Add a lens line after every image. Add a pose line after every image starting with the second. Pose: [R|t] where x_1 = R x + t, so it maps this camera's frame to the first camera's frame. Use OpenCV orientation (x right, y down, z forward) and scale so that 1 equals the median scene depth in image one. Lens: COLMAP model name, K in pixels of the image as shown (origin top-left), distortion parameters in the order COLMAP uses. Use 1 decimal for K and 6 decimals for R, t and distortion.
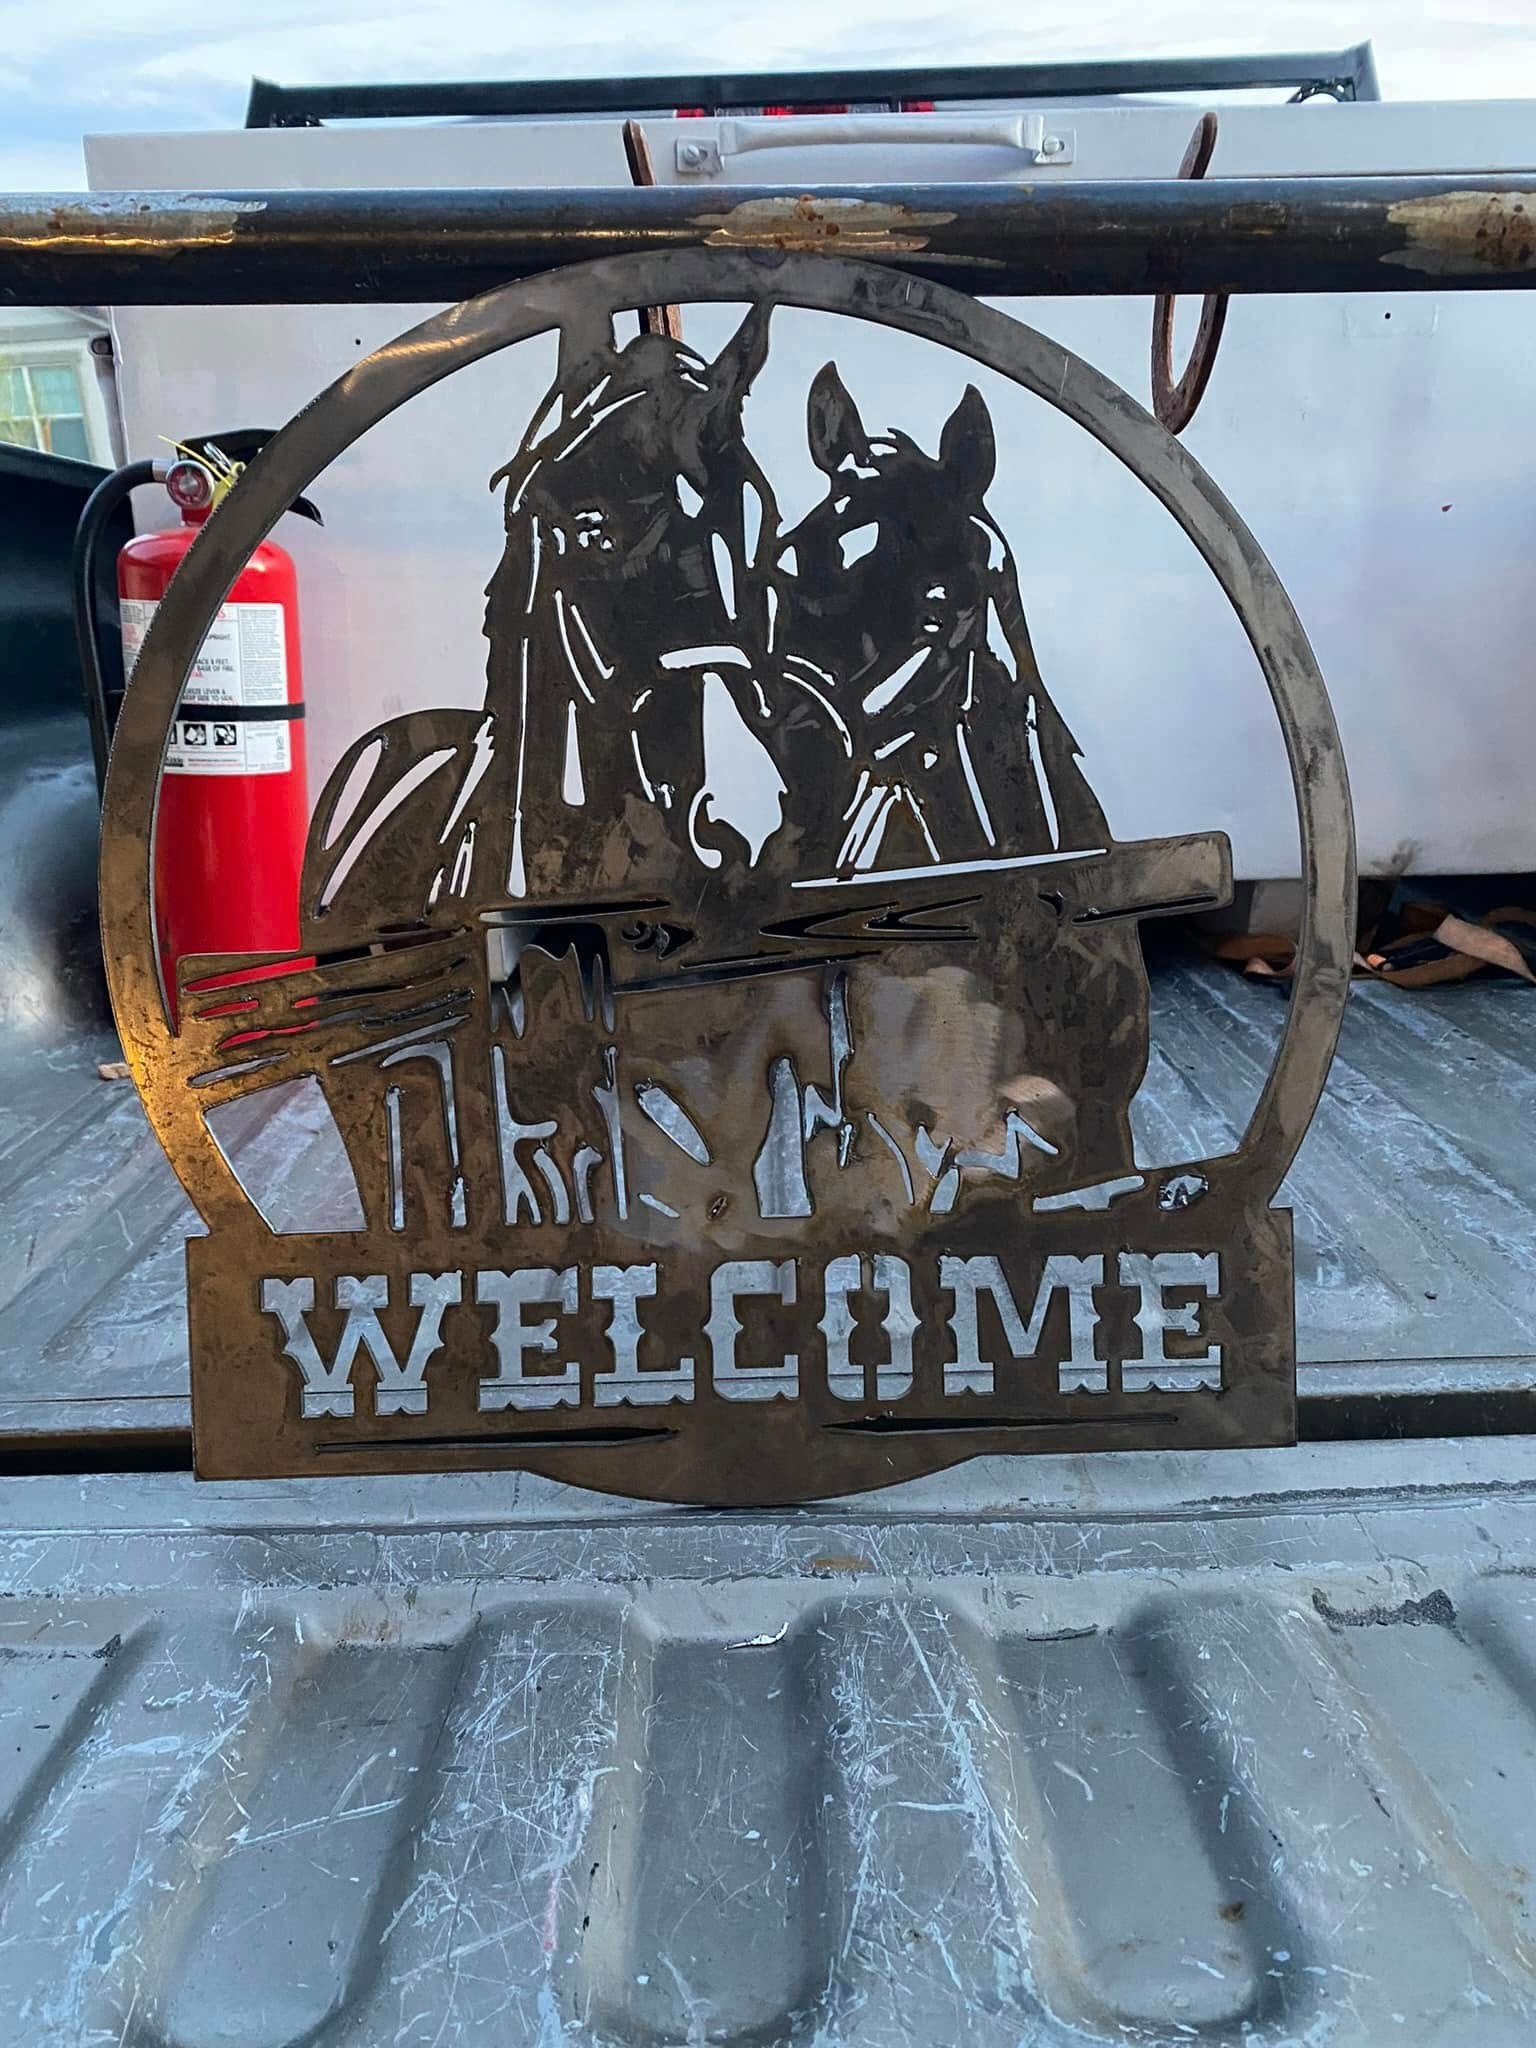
lens RADIAL K [[1568.9, 0, 768.8], [0, 1568.9, 1026.3], [0, 0, 1]] dist [-0.030247, -0.003843]
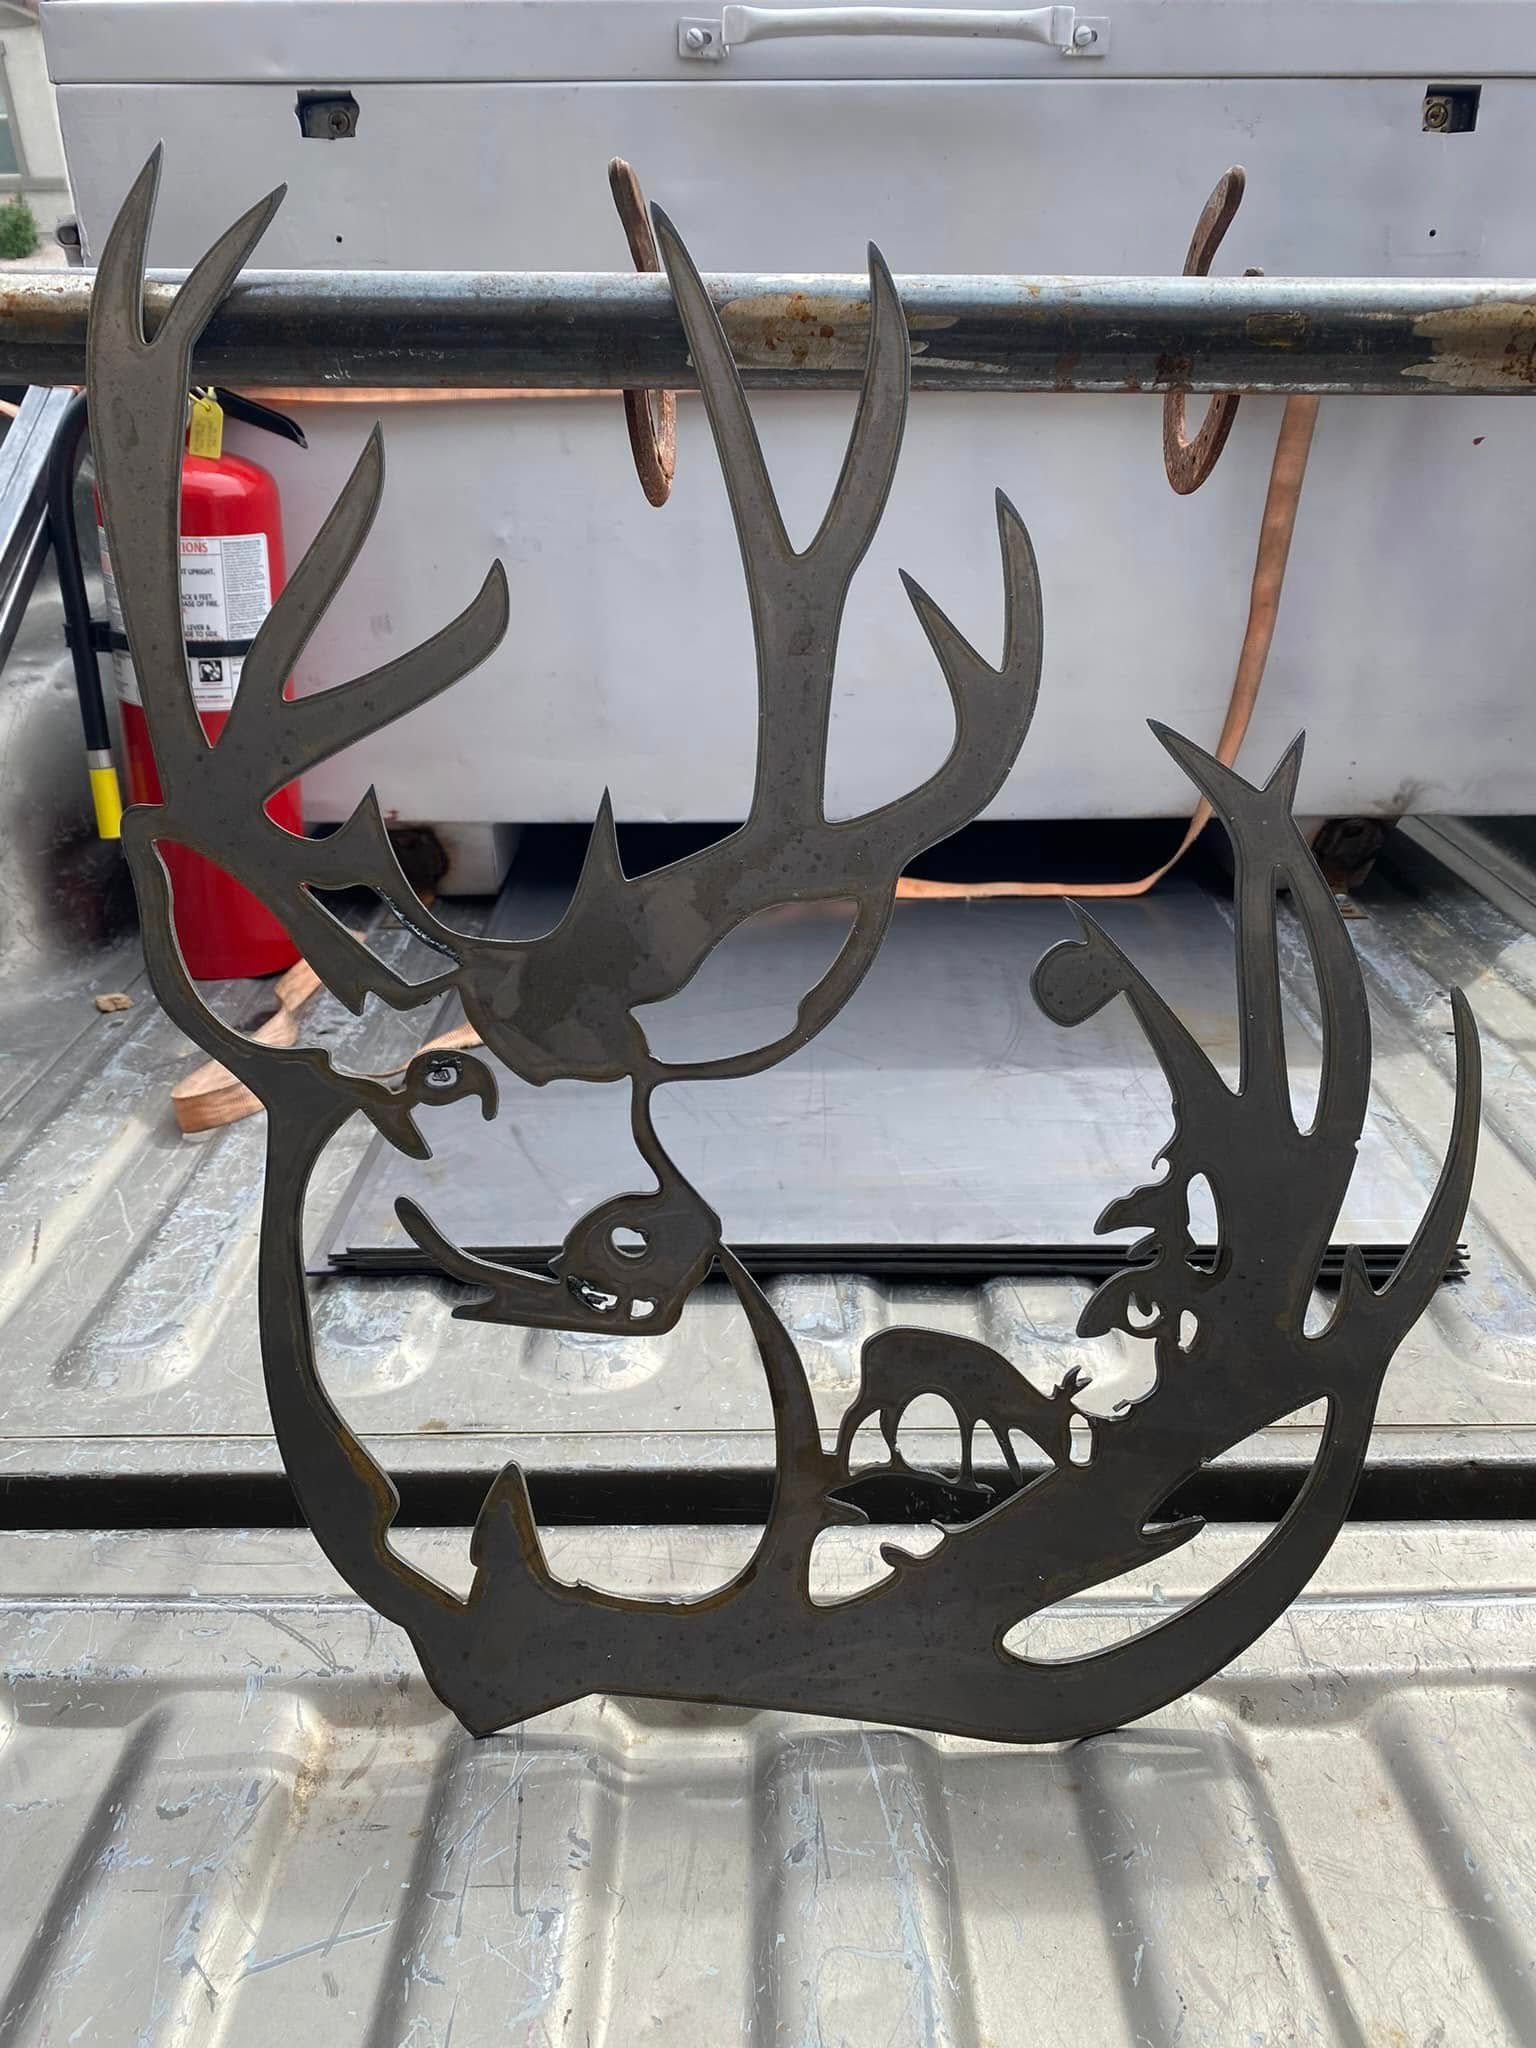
lens RADIAL K [[1568.9, 0, 770.9], [0, 1568.9, 1023.6], [0, 0, 1]] dist [-0.030247, -0.003843]
pose [[0.999812, 0.019272, 0.002135, 0.009361], [-0.019382, 0.990282, 0.137714, -0.171882], [0.000540, -0.137729, 0.990470, -0.000746]]
